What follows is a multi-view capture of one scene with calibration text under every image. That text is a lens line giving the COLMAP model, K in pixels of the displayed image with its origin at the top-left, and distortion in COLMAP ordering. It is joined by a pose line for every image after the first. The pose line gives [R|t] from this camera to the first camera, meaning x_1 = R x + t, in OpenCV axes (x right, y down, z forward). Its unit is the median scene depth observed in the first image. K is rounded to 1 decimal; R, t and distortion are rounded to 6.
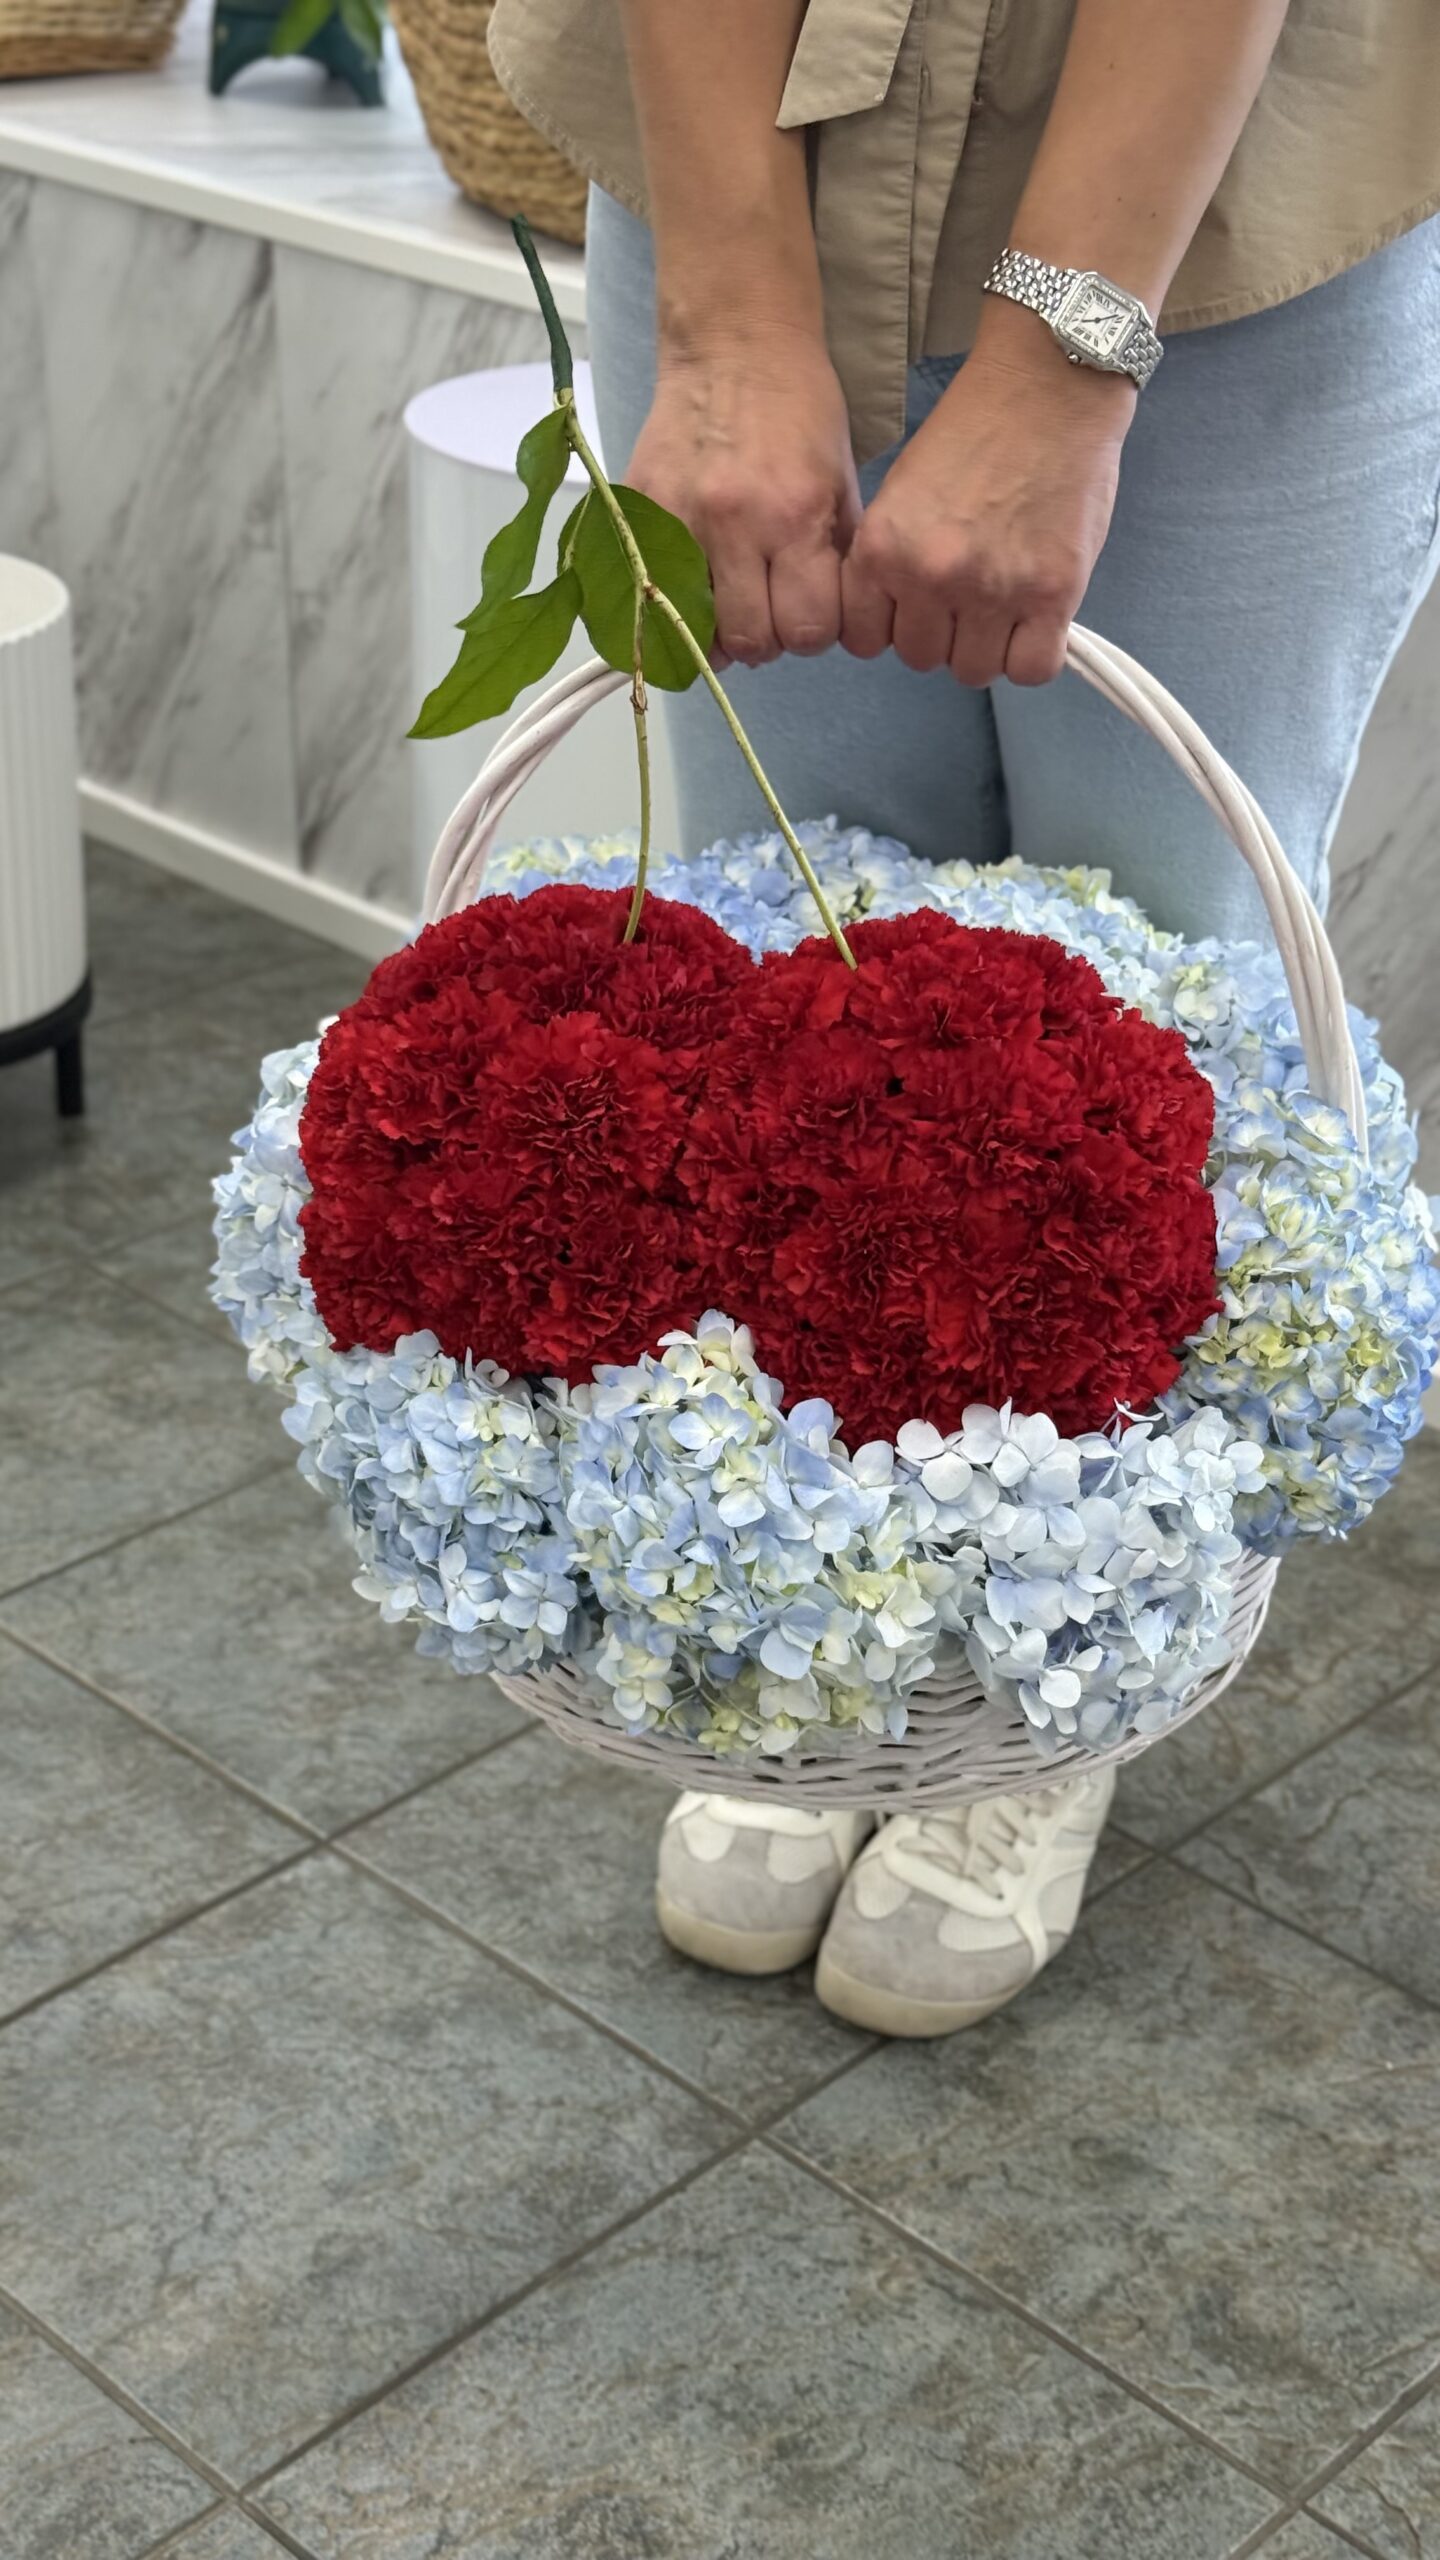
lens RADIAL K [[3669.5, 0, 720.0], [0, 3669.5, 1280.0], [0, 0, 1]] dist [0.014247, 0.013591]
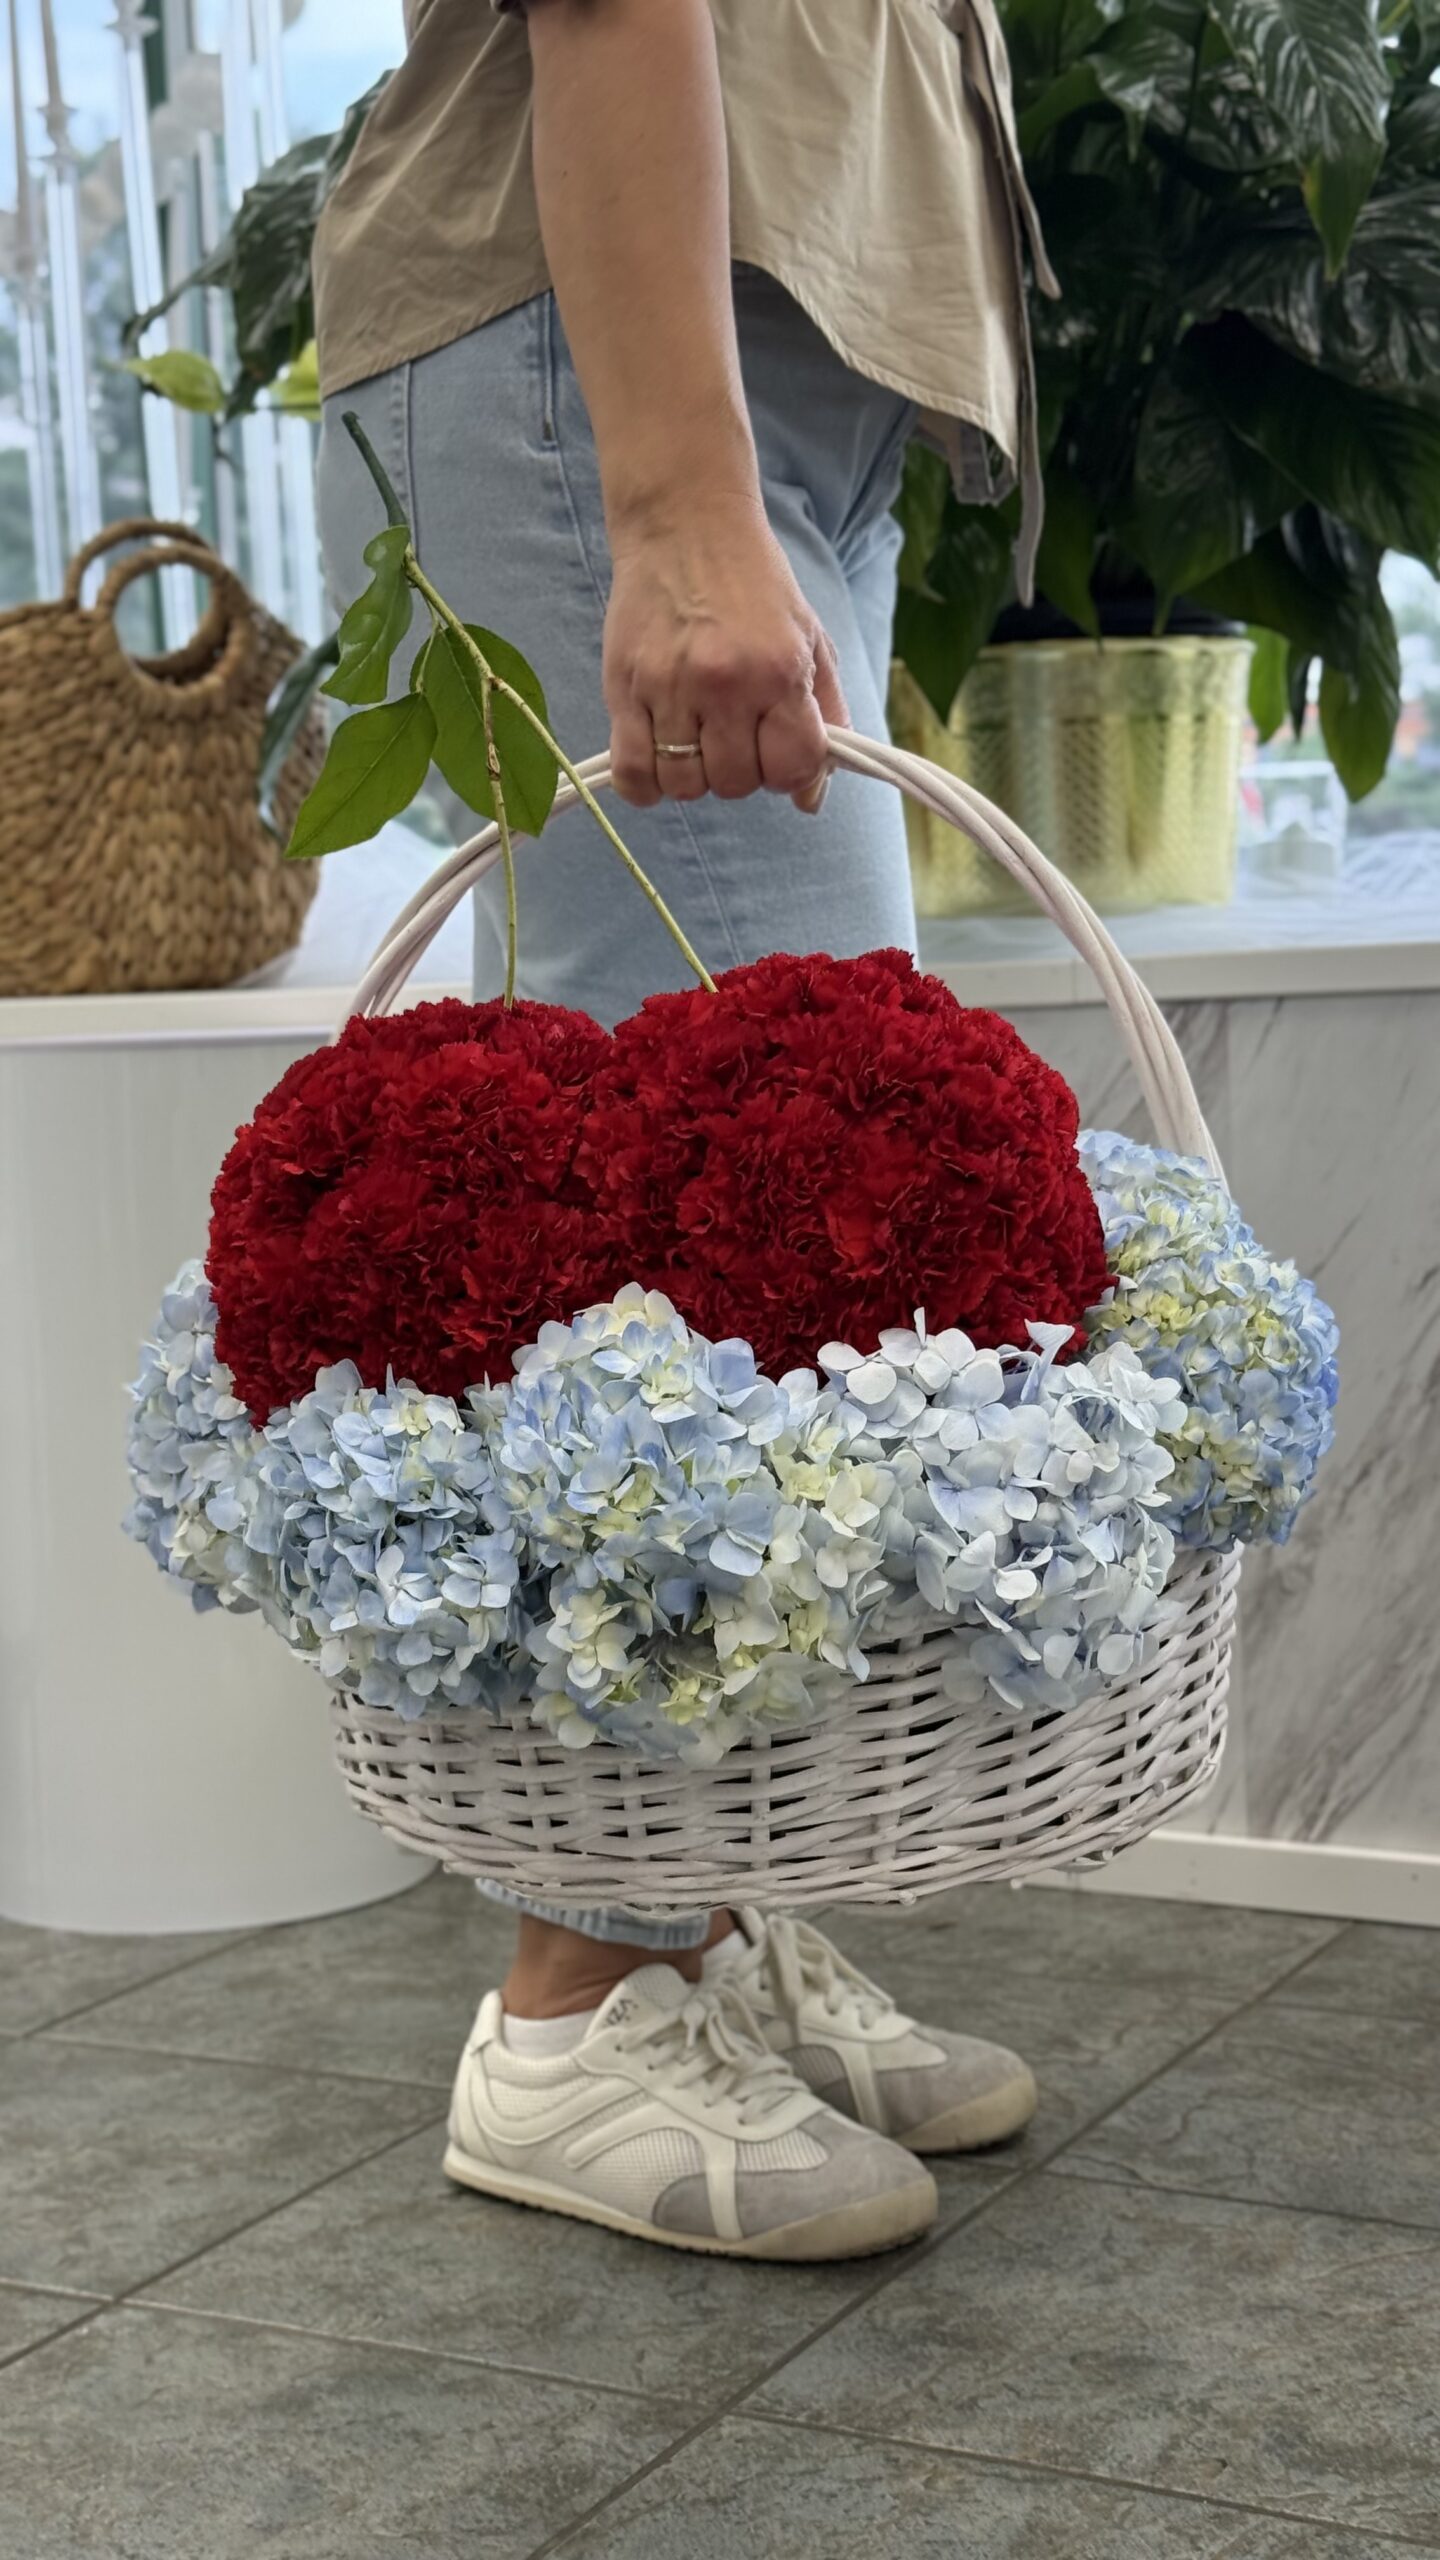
lens RADIAL K [[3669.5, 0, 720.0], [0, 3669.5, 1280.0], [0, 0, 1]] dist [0.014247, 0.013591]
pose [[0.992474, -0.105610, 0.061978, -0.038540], [0.121985, 0.896914, -0.425048, 0.446288], [-0.010700, 0.429410, 0.903046, 0.076047]]
